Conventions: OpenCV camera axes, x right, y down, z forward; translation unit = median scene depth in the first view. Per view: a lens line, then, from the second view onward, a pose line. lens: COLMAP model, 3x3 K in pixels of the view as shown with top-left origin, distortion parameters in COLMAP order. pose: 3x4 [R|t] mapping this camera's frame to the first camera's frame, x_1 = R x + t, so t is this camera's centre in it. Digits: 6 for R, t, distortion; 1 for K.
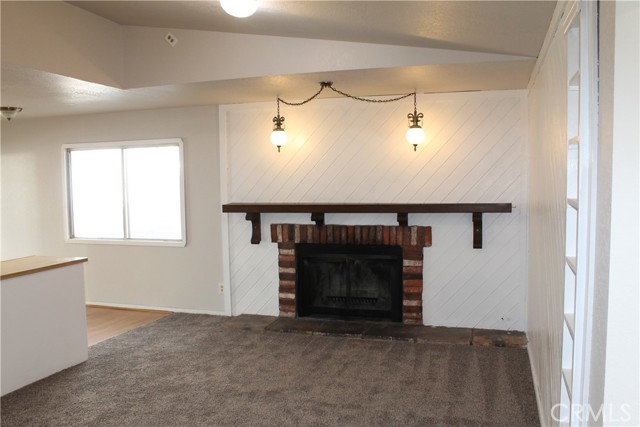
lens RADIAL K [[587.2, 0, 319.4], [0, 587.2, 212.5], [0, 0, 1]] dist [-0.022270, 0.000000]
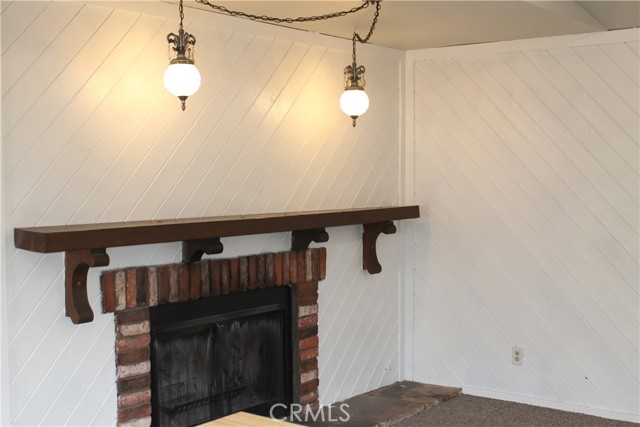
lens RADIAL K [[880.3, 0, 320.0], [0, 880.3, 215.4], [0, 0, 1]] dist [0.050105, 0.000000]
pose [[0.356333, -0.030634, 0.933857, -0.668574], [0.064997, 0.997854, 0.007932, -0.017879], [-0.932096, 0.057872, 0.357559, 0.640312]]
